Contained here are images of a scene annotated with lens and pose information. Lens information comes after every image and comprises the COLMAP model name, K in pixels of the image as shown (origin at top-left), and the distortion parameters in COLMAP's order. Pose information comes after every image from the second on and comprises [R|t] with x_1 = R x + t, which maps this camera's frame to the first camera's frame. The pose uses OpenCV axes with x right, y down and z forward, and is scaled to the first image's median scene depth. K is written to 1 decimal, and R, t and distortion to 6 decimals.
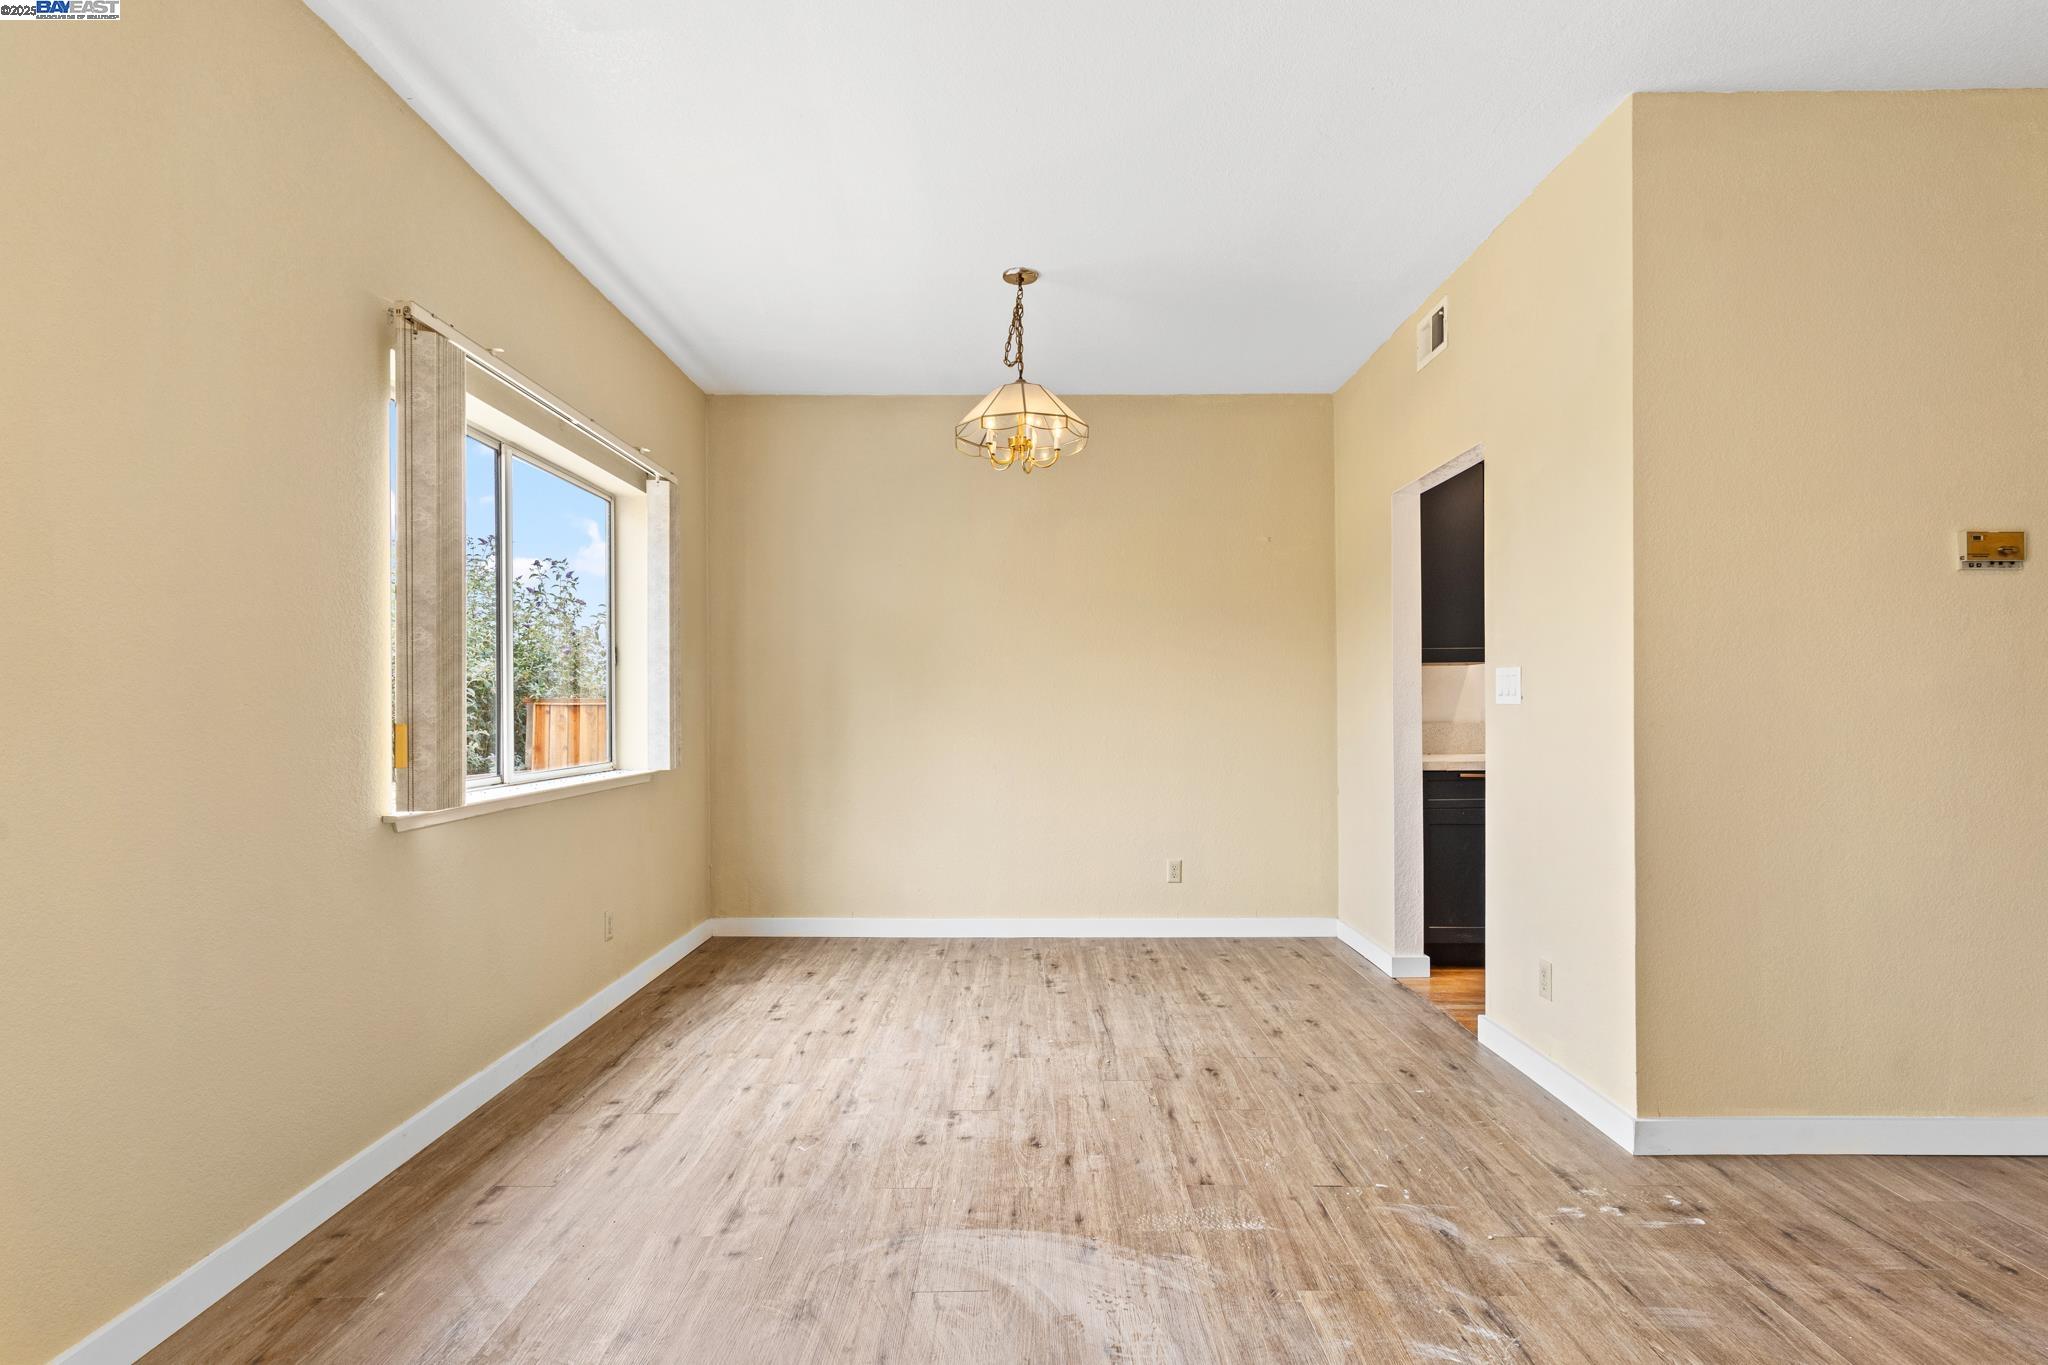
lens RADIAL K [[1040.3, 0, 1022.3], [0, 1040.3, 699.0], [0, 0, 1]] dist [0.001392, -0.000132]
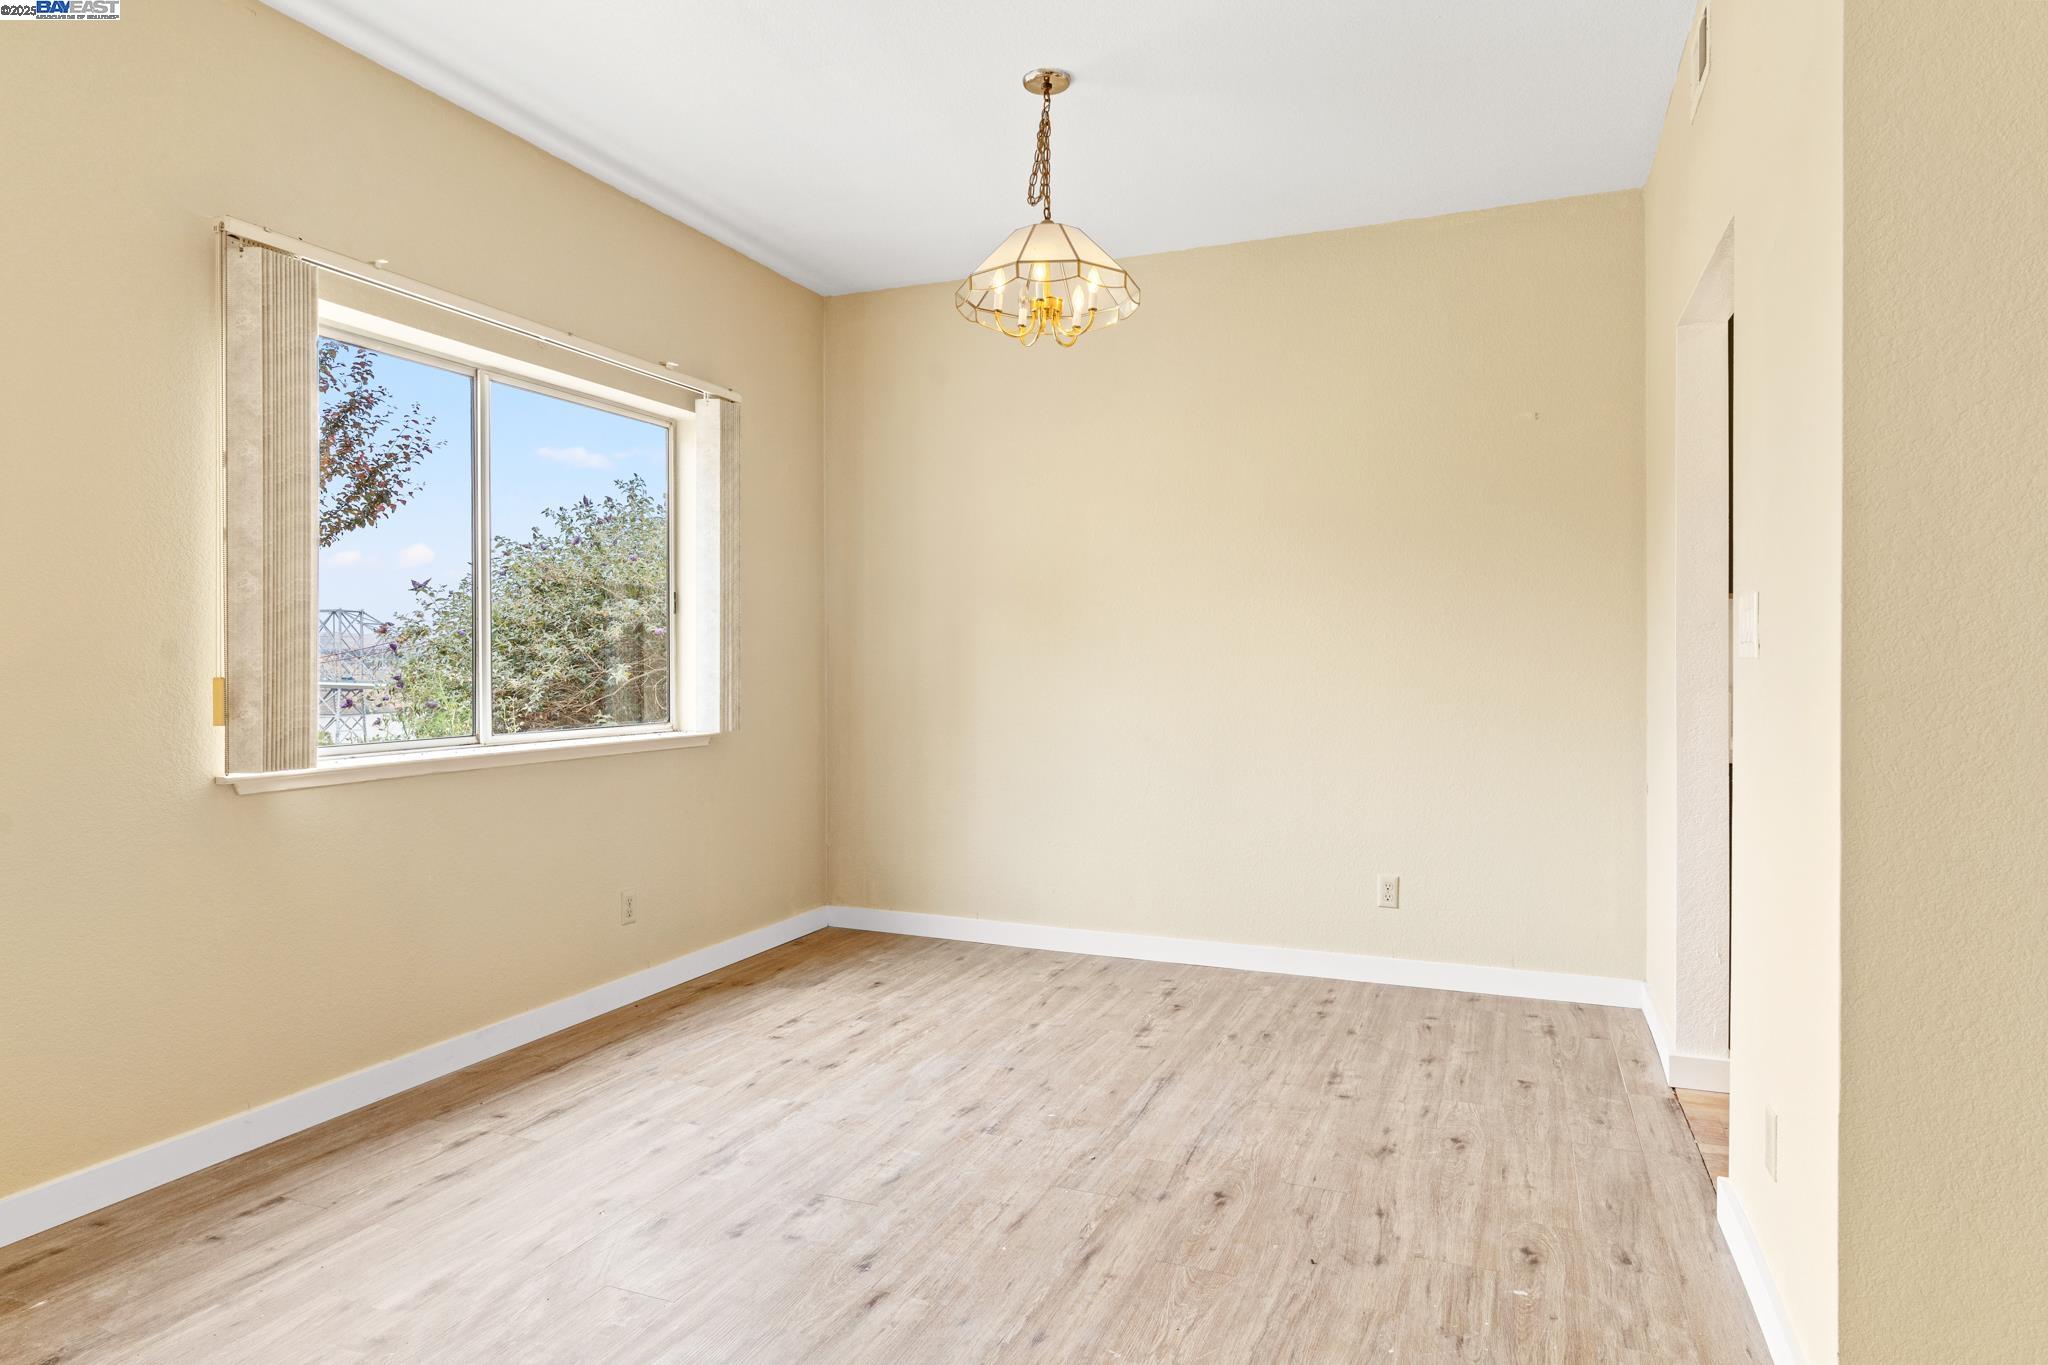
lens RADIAL K [[1196.1, 0, 1022.3], [0, 1196.1, 662.0], [0, 0, 1]] dist [-0.008423, 0.002403]
pose [[0.923248, 0.002290, -0.384198, 0.331402], [0.000988, 0.999965, 0.008334, 0.001518], [0.384203, -0.008074, 0.923213, 0.215265]]
